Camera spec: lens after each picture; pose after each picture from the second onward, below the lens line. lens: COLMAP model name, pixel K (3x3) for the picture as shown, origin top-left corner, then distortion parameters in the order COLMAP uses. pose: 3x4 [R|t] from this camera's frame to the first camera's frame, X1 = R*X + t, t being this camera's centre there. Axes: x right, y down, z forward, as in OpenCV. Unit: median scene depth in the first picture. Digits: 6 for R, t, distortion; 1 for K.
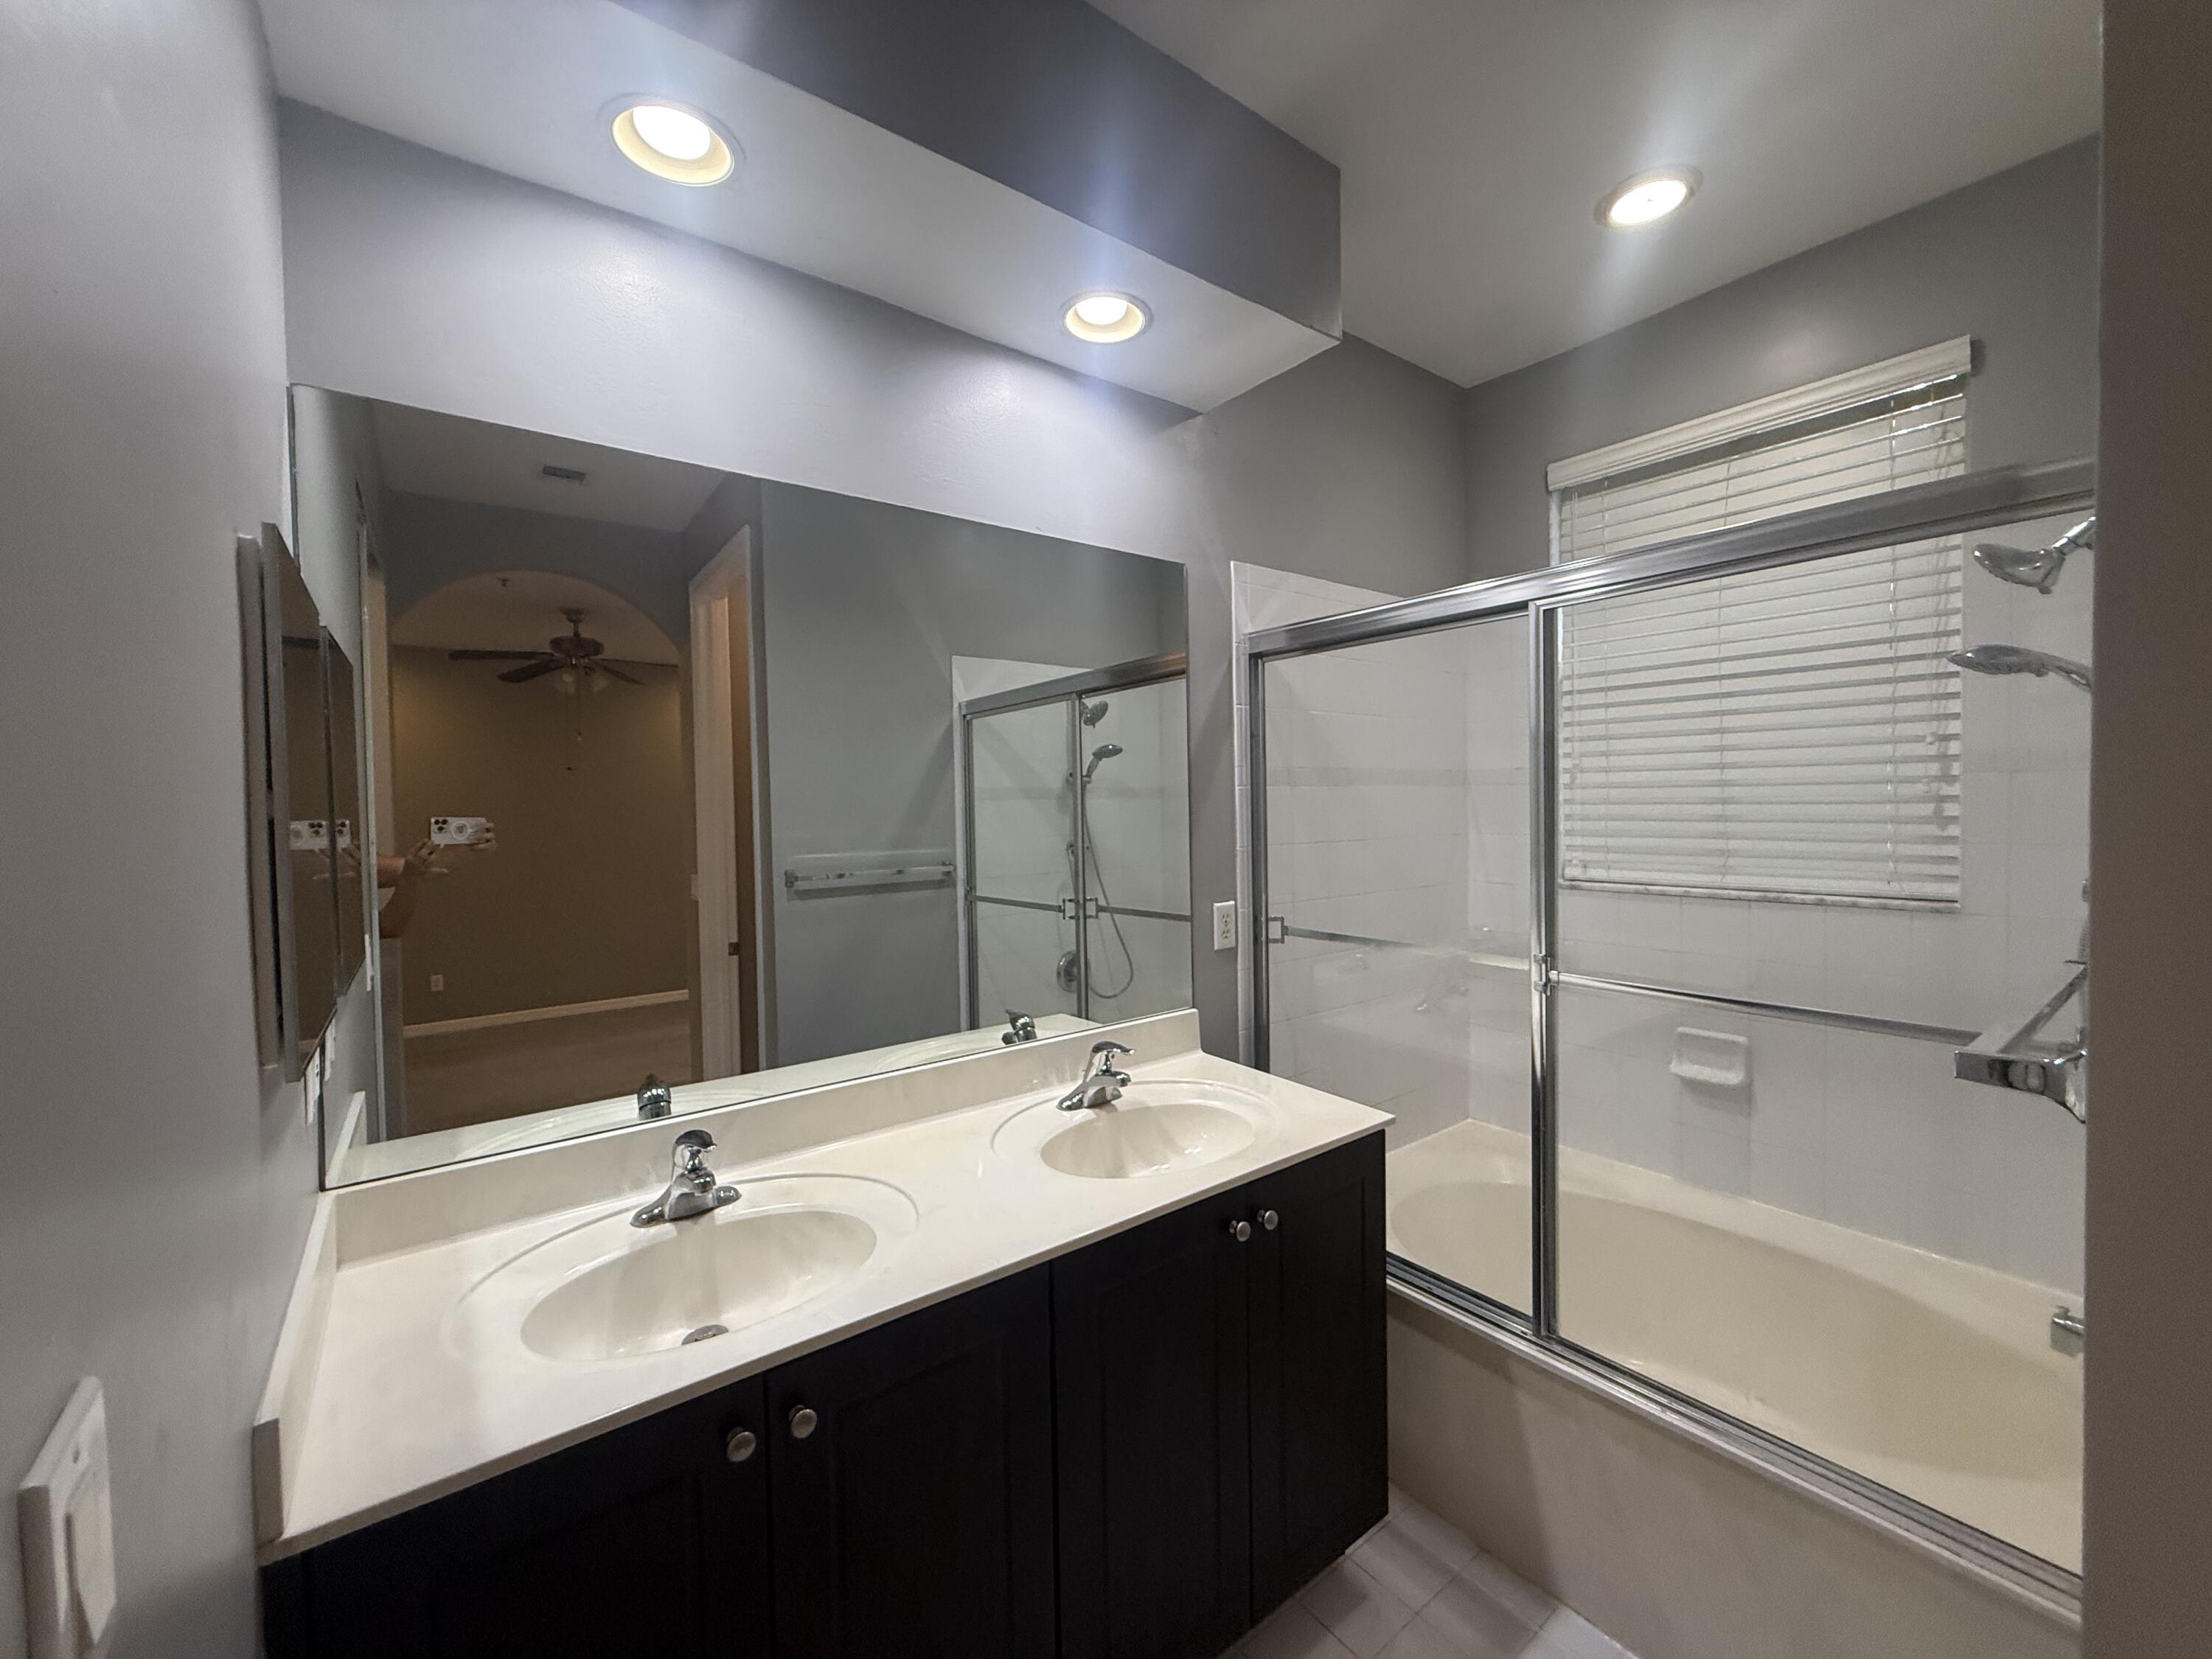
lens RADIAL K [[888.4, 0, 1092.6], [0, 888.4, 828.9], [0, 0, 1]] dist [0.000894, -0.000200]
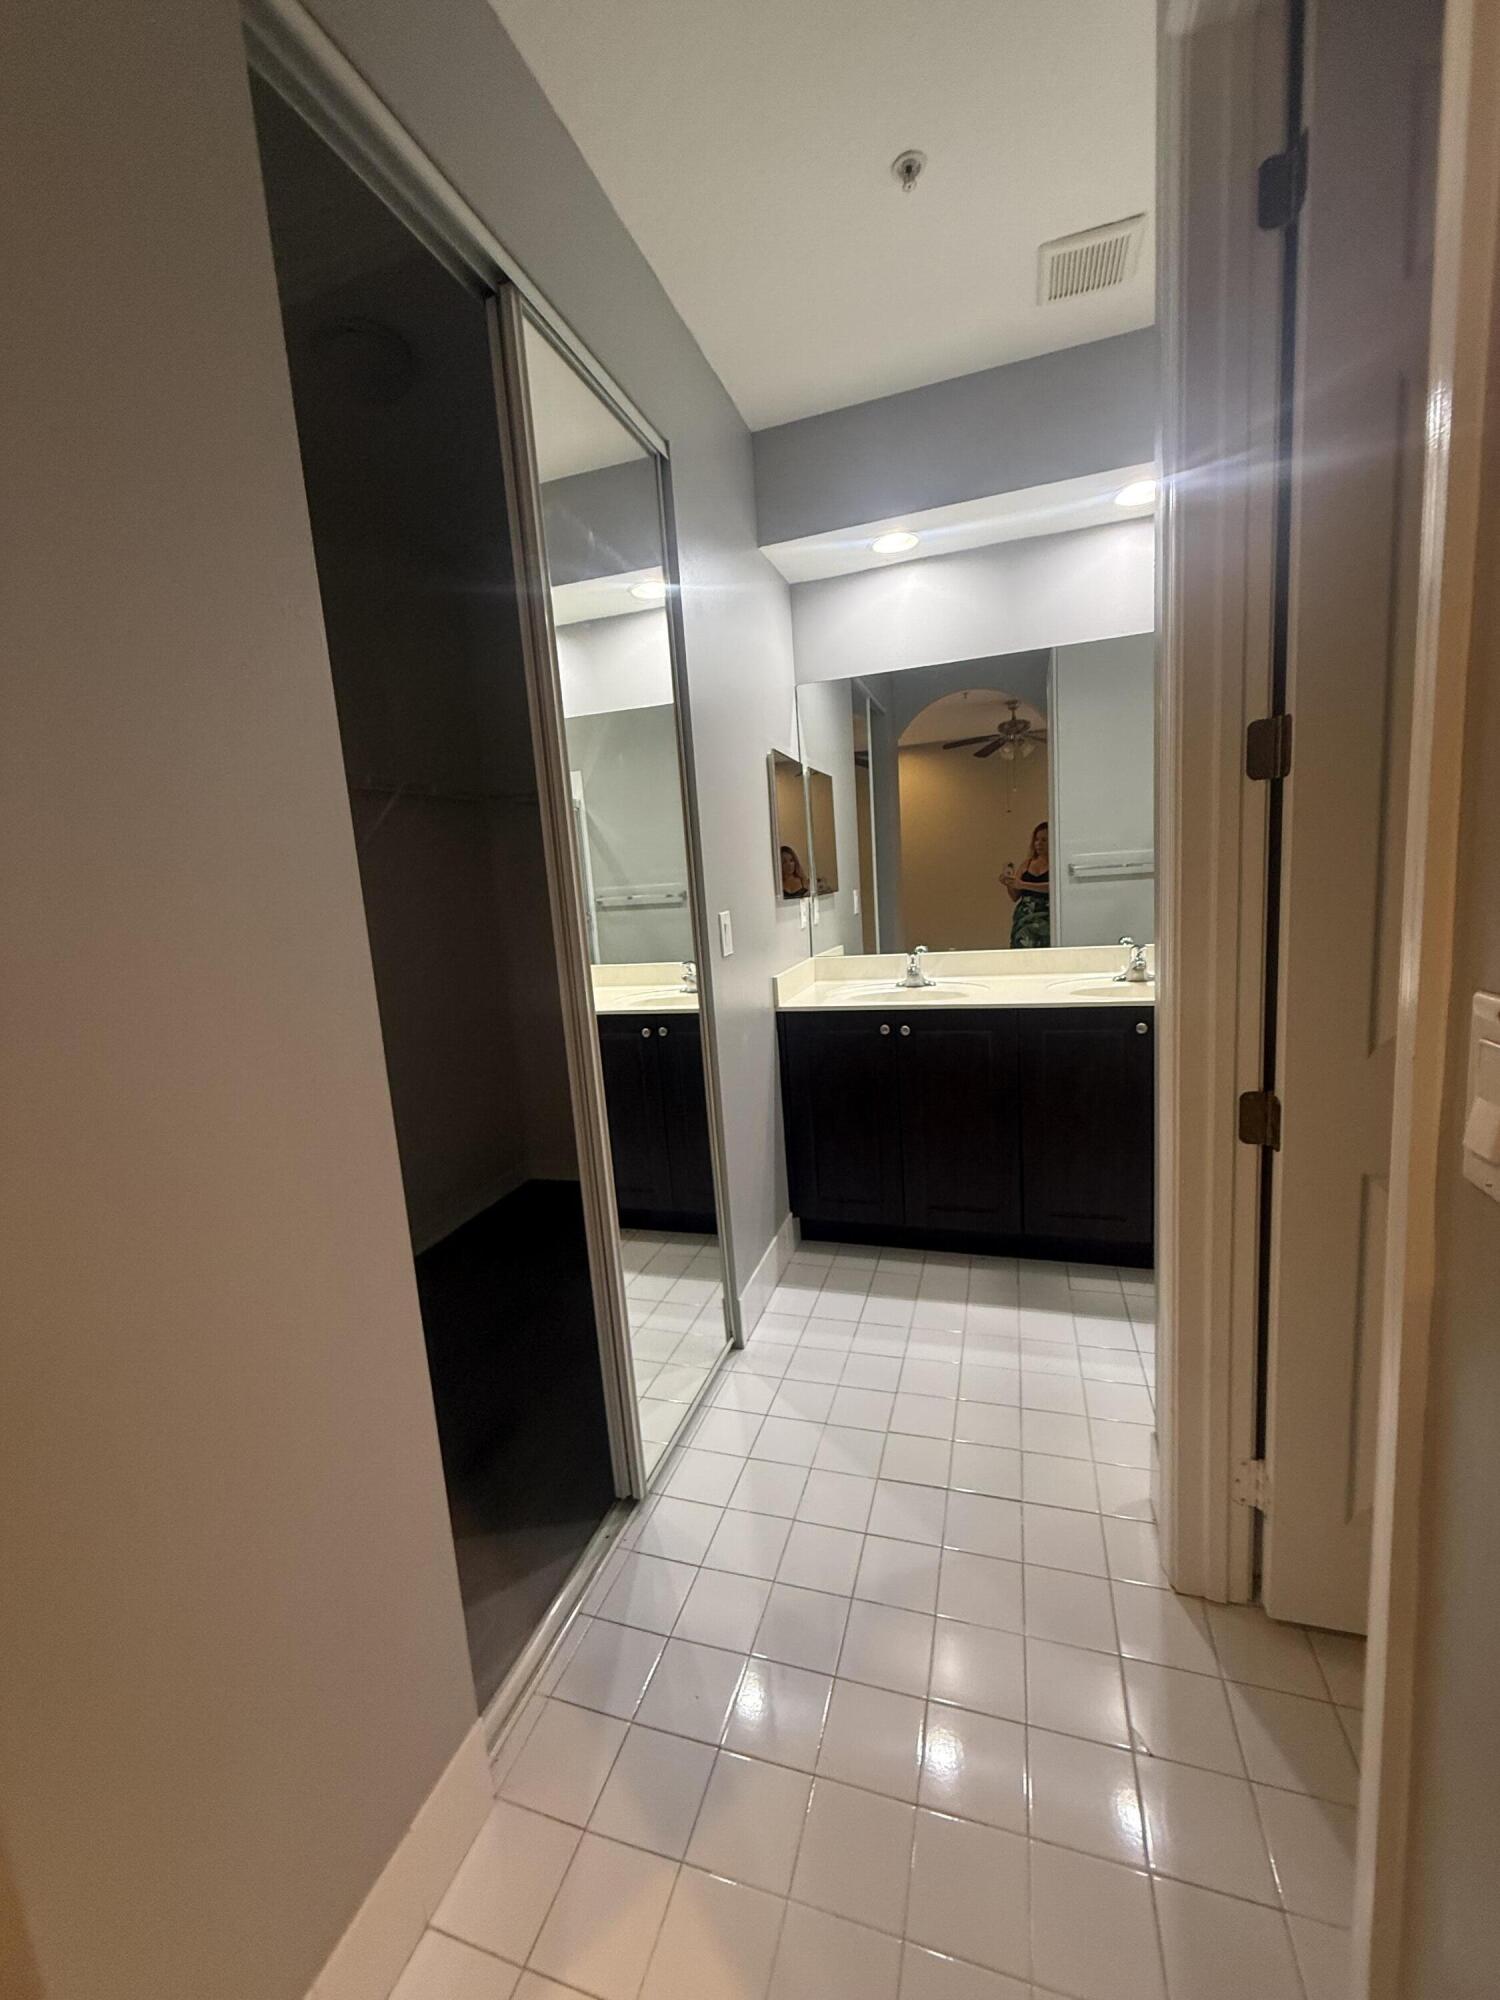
lens RADIAL K [[803.2, 0, 746.1], [0, 803.2, 998.3], [0, 0, 1]] dist [0.000894, -0.000200]
pose [[0.581238, 0.094145, -0.808269, 0.478166], [0.041585, 0.988550, 0.145048, 0.048952], [0.812670, -0.117920, 0.570668, -0.296492]]
